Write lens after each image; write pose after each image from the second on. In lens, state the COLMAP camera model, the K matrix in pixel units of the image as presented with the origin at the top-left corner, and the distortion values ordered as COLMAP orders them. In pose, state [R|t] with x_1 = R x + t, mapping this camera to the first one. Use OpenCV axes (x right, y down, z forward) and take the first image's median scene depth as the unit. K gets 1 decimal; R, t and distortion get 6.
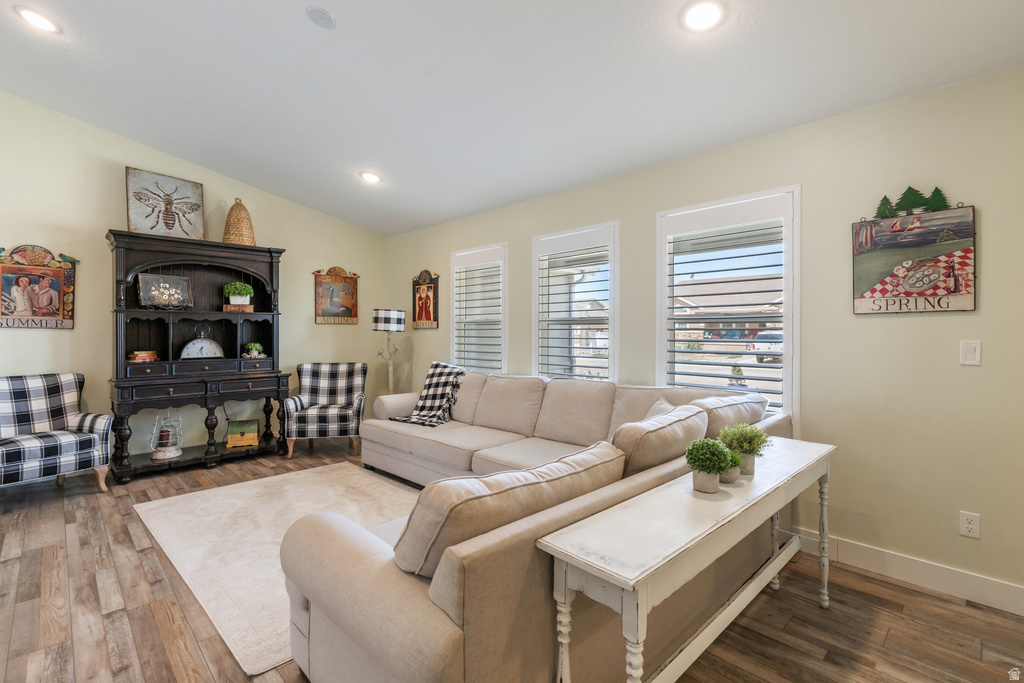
lens RADIAL K [[465.2, 0, 521.7], [0, 465.2, 335.4], [0, 0, 1]] dist [0.007648, -0.001629]
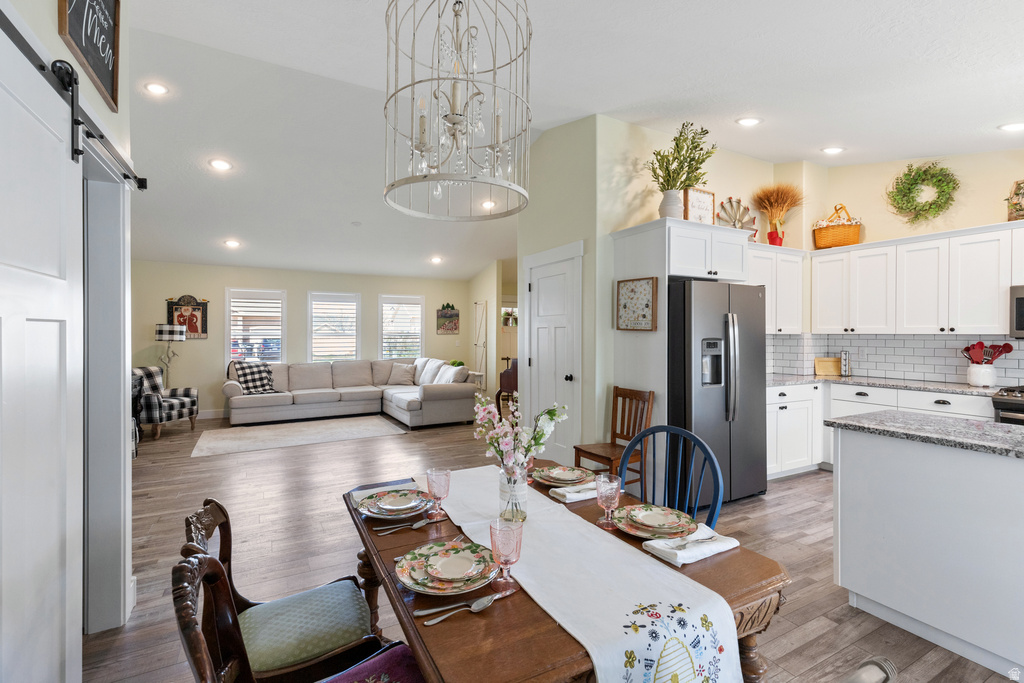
lens RADIAL K [[465.2, 0, 508.8], [0, 465.2, 336.0], [0, 0, 1]] dist [0.007648, -0.001629]
pose [[0.280473, -0.006407, 0.959840, -1.277903], [0.009824, 0.999945, 0.003804, -0.018538], [-0.959812, 0.008362, 0.280521, -0.277143]]
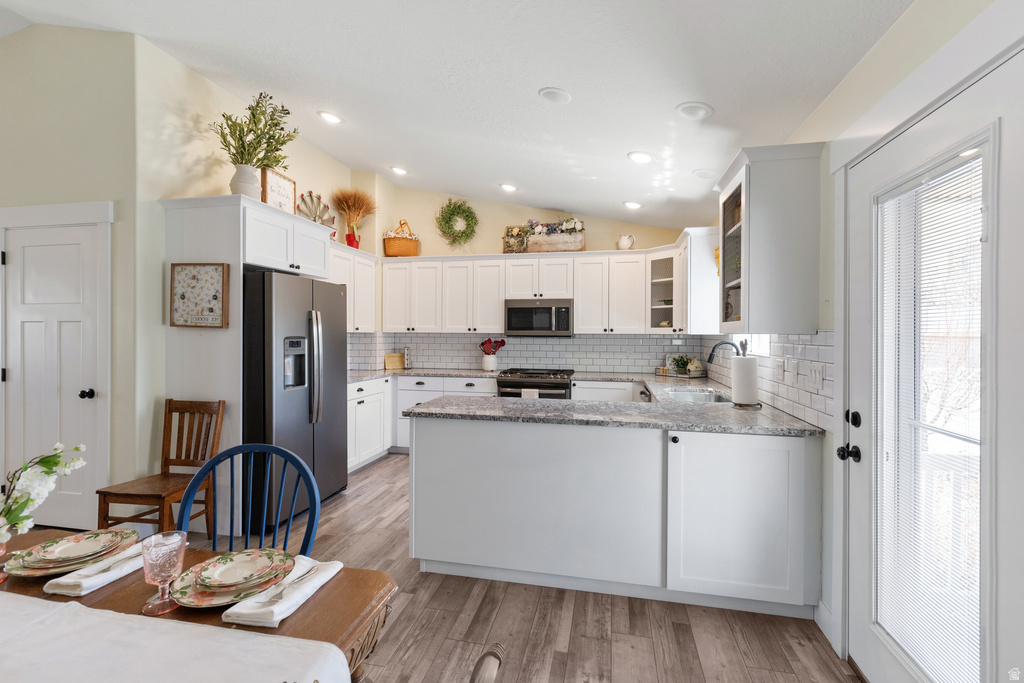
lens RADIAL K [[465.2, 0, 512.6], [0, 465.2, 335.8], [0, 0, 1]] dist [0.007648, -0.001629]
pose [[-0.550951, -0.009628, 0.834482, -1.230131], [0.002629, 0.999908, 0.013272, -0.018510], [-0.834533, 0.009506, -0.550876, -0.269048]]
